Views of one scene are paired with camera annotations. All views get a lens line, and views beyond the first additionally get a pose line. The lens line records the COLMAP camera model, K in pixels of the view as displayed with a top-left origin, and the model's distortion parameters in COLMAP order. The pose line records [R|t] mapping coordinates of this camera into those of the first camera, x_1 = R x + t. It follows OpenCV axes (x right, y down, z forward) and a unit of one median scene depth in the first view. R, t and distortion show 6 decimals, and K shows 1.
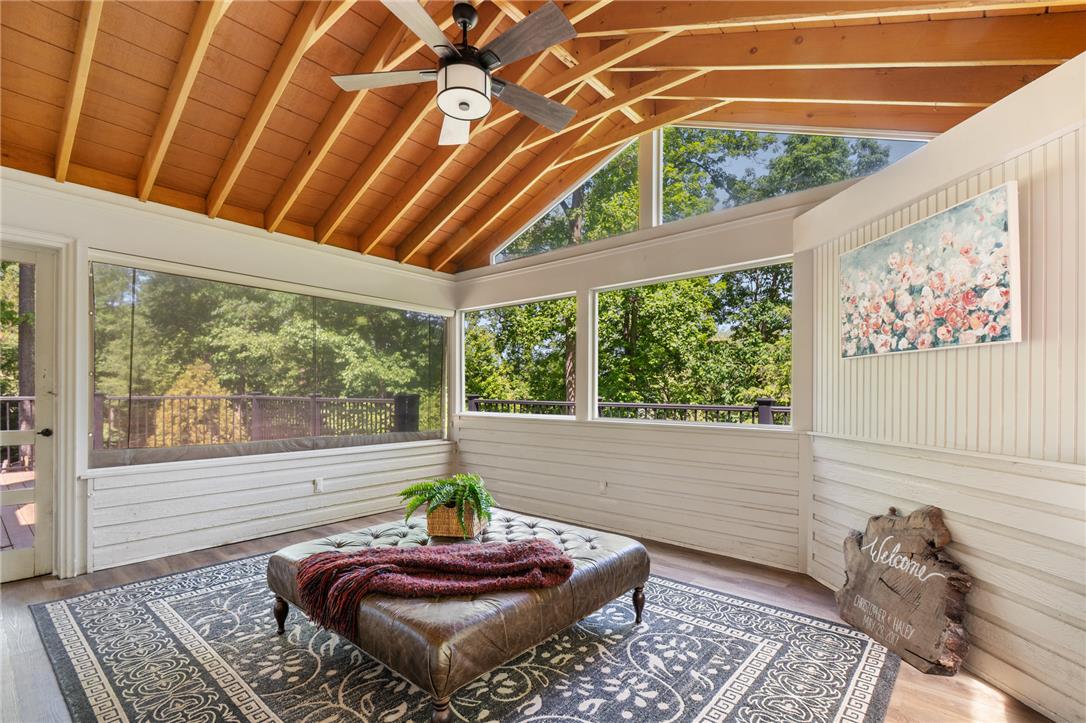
lens RADIAL K [[493.0, 0, 544.8], [0, 493.0, 397.9], [0, 0, 1]] dist [0.001468, -0.002392]
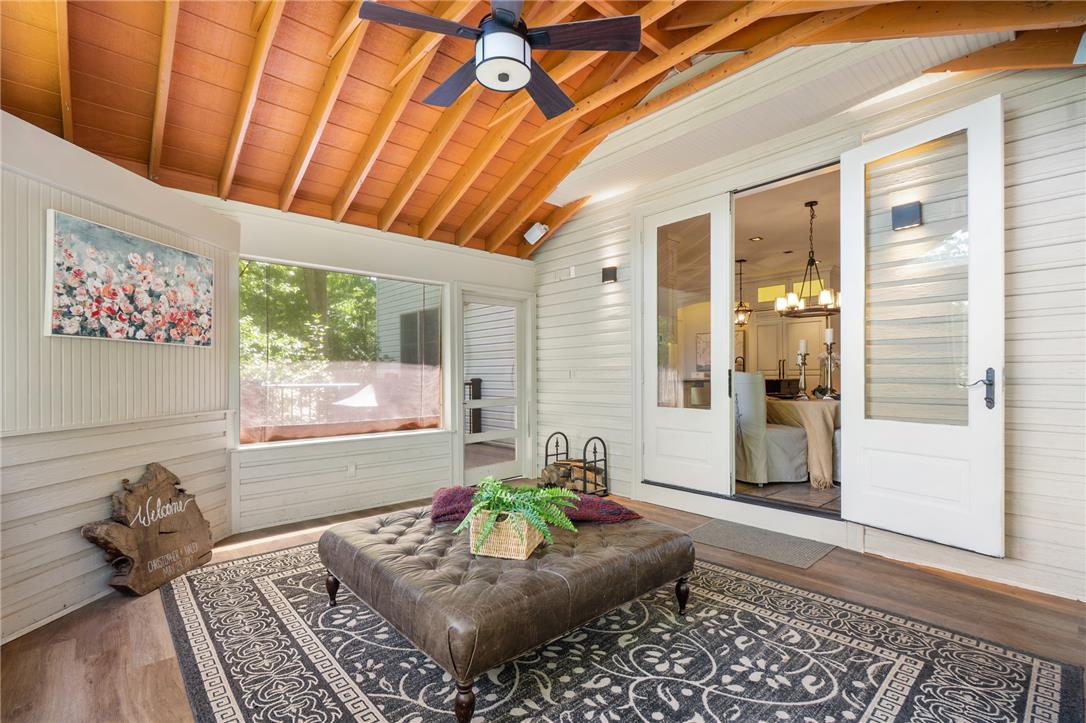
lens RADIAL K [[493.0, 0, 544.7], [0, 493.0, 368.9], [0, 0, 1]] dist [0.001468, -0.002392]
pose [[-0.991478, 0.000765, 0.130273, -0.390626], [0.000480, 0.999997, -0.002214, -0.024188], [-0.130274, -0.002133, -0.991476, 2.058794]]
